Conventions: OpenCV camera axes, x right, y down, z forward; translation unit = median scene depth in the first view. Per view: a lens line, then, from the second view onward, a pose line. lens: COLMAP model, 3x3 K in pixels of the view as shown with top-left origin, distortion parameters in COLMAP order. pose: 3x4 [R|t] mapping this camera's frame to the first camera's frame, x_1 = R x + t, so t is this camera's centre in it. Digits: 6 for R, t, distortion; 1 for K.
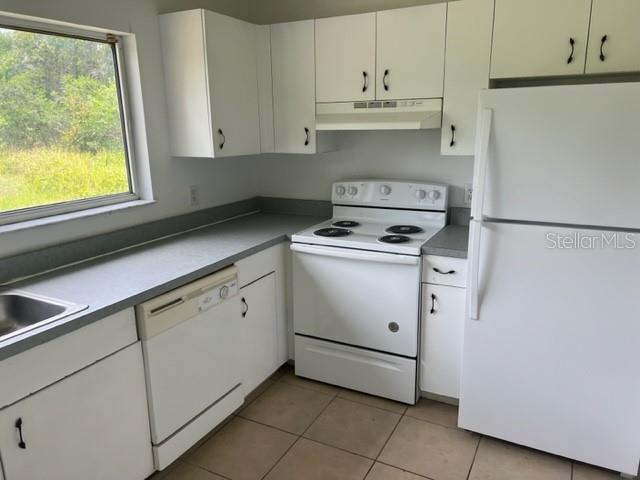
lens RADIAL K [[470.3, 0, 320.0], [0, 470.3, 240.0], [0, 0, 1]] dist [0.008693, -0.048098]
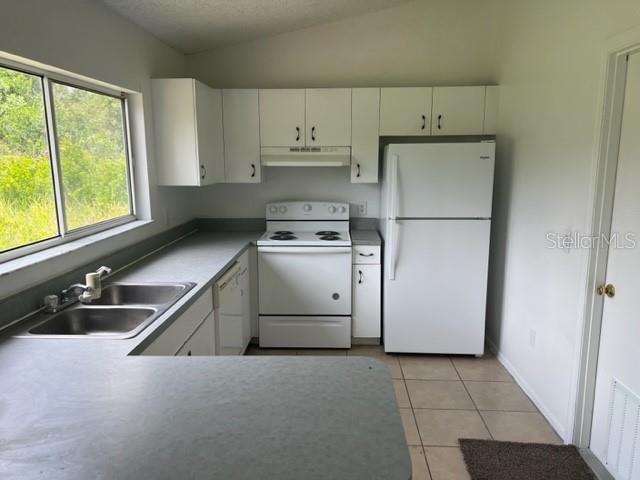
lens RADIAL K [[470.3, 0, 320.0], [0, 470.3, 240.0], [0, 0, 1]] dist [0.008693, -0.048098]
pose [[0.907264, -0.058792, 0.416431, -0.475473], [0.088250, 0.994749, -0.051827, 0.075289], [-0.411198, 0.083771, 0.907689, -0.335041]]
